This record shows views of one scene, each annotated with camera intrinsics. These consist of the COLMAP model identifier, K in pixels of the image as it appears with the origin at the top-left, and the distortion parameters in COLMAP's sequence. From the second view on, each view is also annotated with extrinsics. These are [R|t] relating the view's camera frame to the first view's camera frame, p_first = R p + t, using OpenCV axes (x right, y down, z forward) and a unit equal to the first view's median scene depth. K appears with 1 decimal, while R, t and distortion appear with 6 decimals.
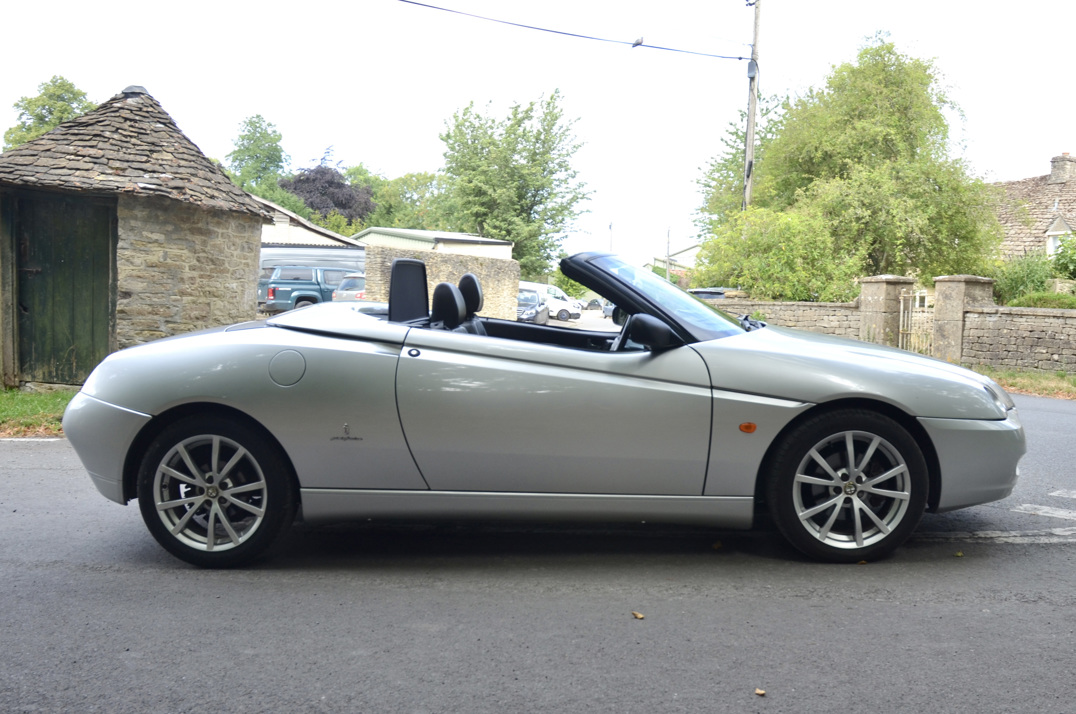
lens RADIAL K [[1030.4, 0, 593.2], [0, 1030.4, 415.3], [0, 0, 1]] dist [-0.192886, 0.198585]
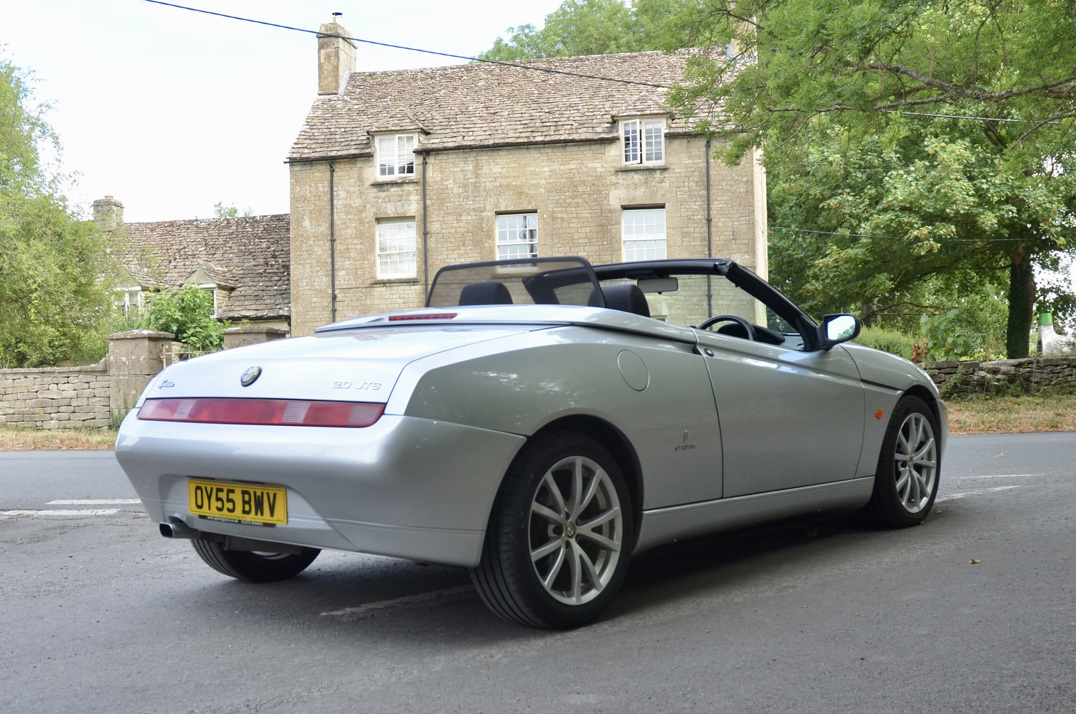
lens RADIAL K [[1316.4, 0, 521.2], [0, 1316.4, 422.2], [0, 0, 1]] dist [-0.135667, 0.056109]
pose [[0.645864, -0.052097, 0.761673, -0.501569], [0.117595, 0.992551, -0.031827, 0.008705], [-0.754342, 0.110125, 0.647179, 0.147727]]
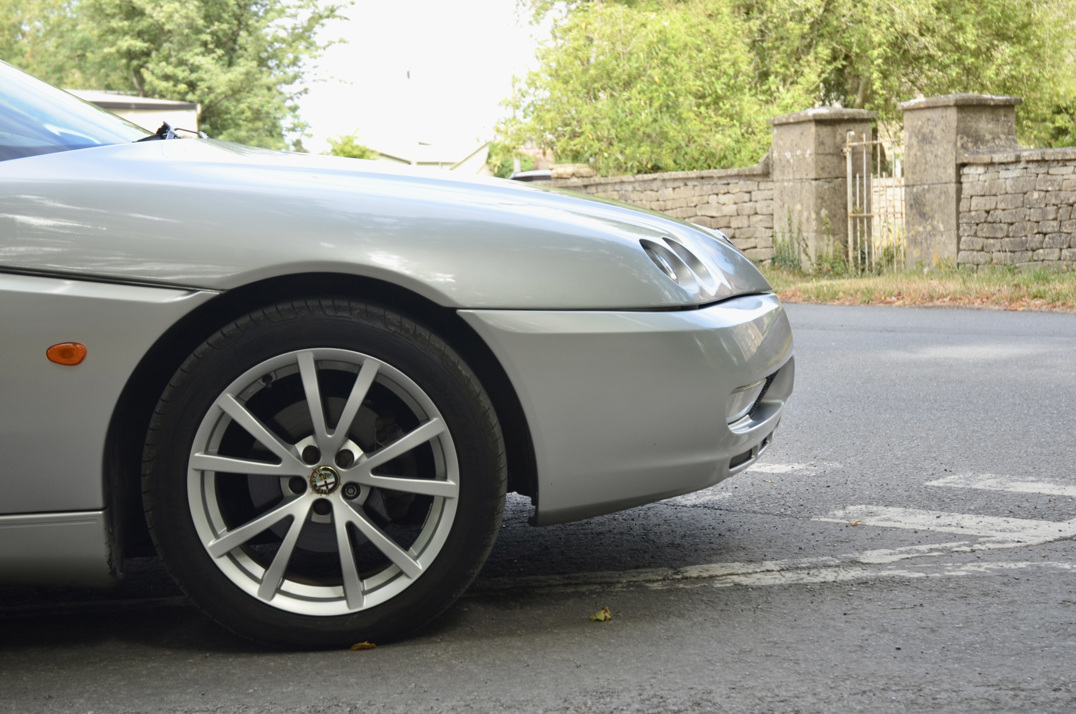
lens RADIAL K [[1867.5, 0, 541.7], [0, 1867.5, 379.9], [0, 0, 1]] dist [0.101915, 0.127265]
pose [[0.996416, -0.056621, 0.062850, 0.124838], [0.058049, 0.998090, -0.021140, 0.021477], [-0.061533, 0.024713, 0.997799, 0.074023]]
